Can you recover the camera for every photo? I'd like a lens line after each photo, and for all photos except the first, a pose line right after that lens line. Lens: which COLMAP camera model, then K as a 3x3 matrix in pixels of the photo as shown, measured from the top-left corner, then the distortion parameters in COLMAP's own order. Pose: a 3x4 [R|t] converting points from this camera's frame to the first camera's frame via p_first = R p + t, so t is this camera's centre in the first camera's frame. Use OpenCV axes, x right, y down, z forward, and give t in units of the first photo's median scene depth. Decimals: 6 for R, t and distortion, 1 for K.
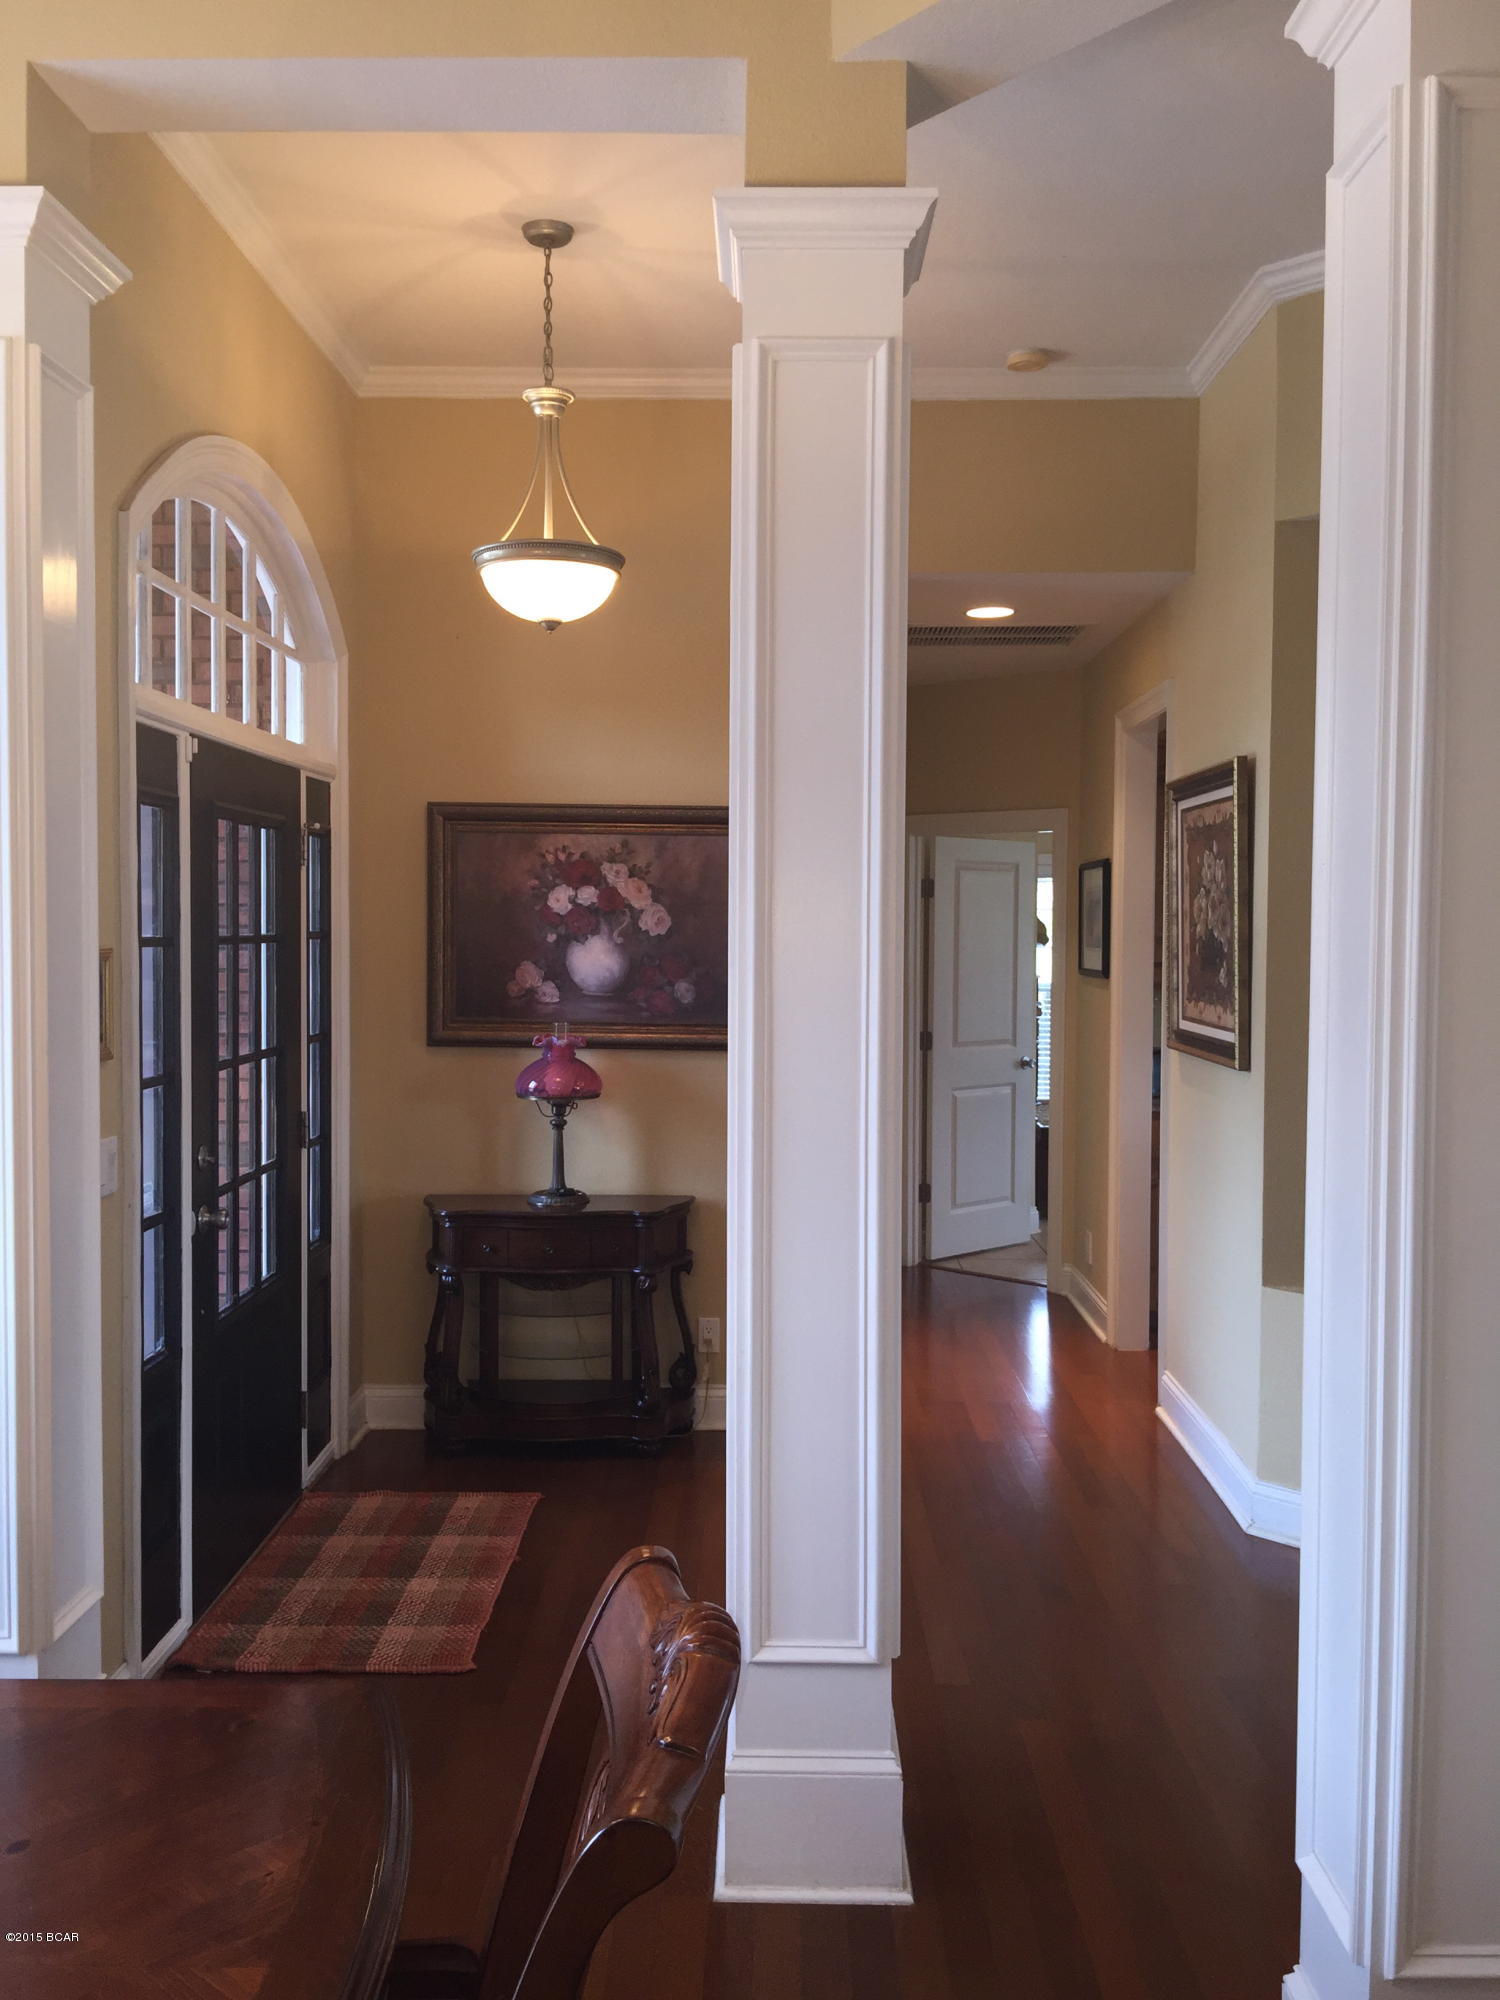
lens RADIAL K [[1695.1, 0, 750.5], [0, 1695.1, 991.0], [0, 0, 1]] dist [0.084525, -0.138509]
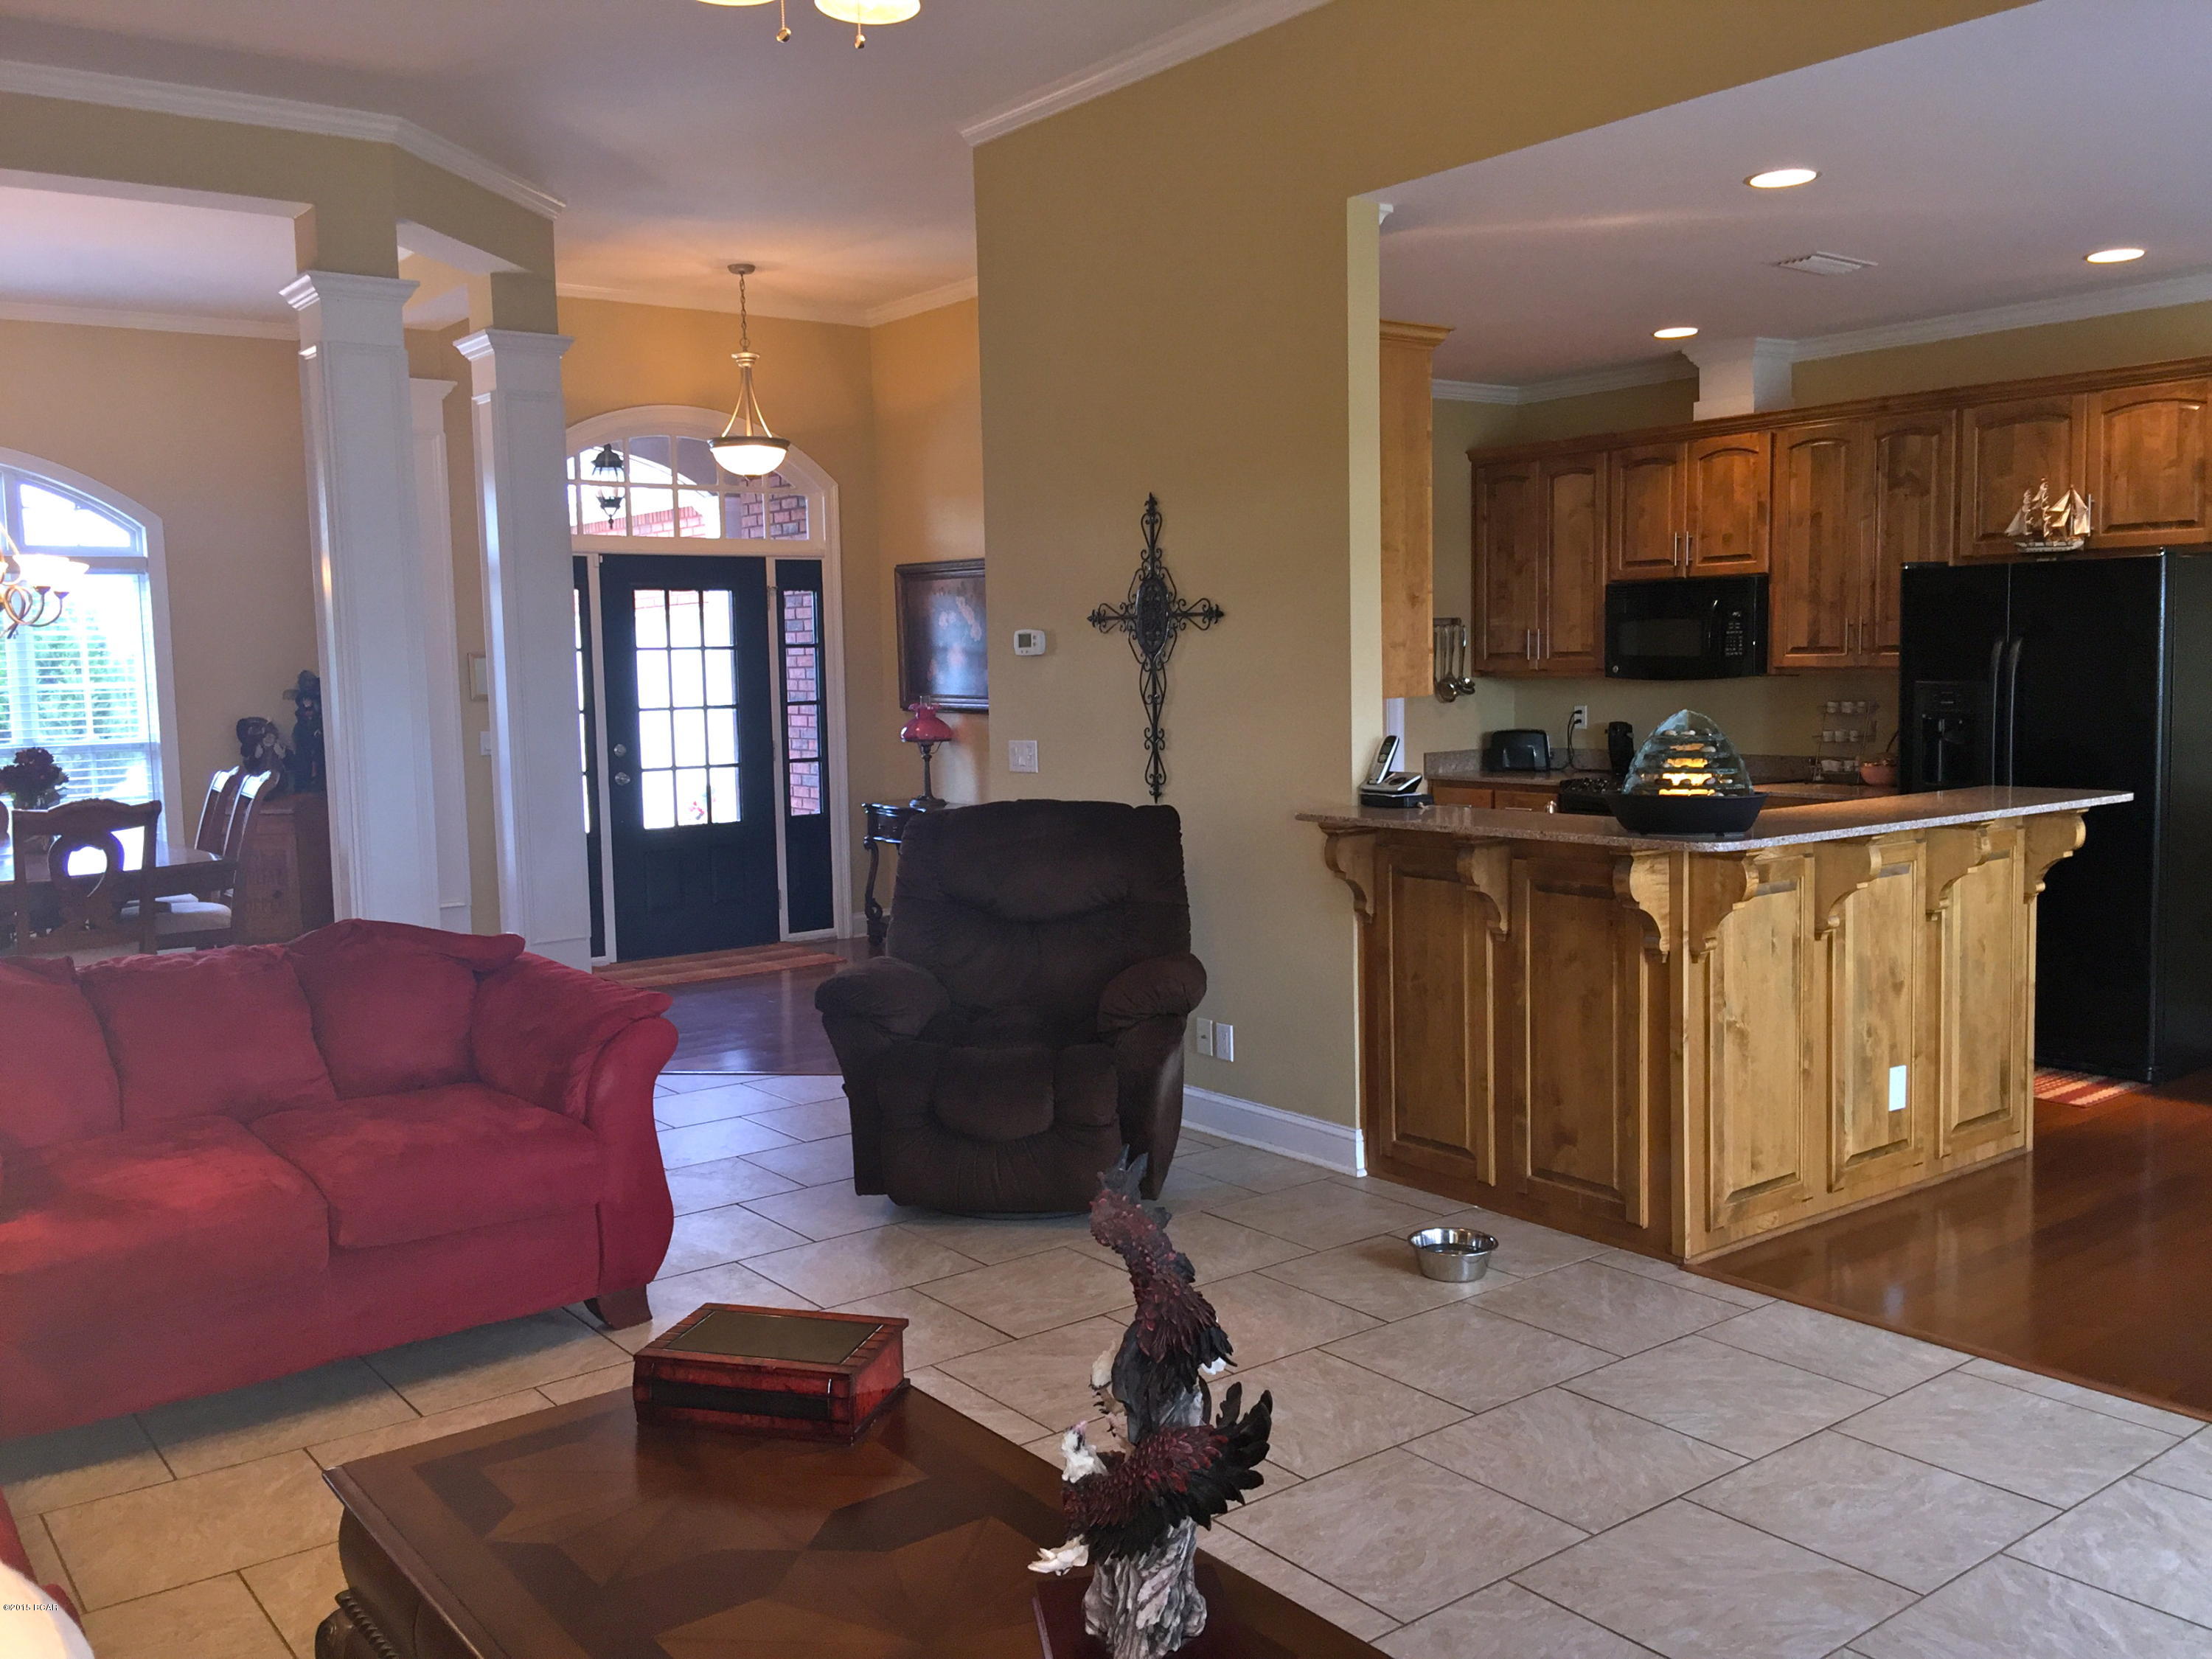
lens RADIAL K [[1874.8, 0, 1101.8], [0, 1874.8, 824.2], [0, 0, 1]] dist [0.084525, -0.138509]
pose [[0.615638, 0.054740, -0.786126, 1.406122], [-0.007915, 0.997964, 0.063292, 0.025922], [0.787990, -0.032743, 0.614817, 0.006018]]
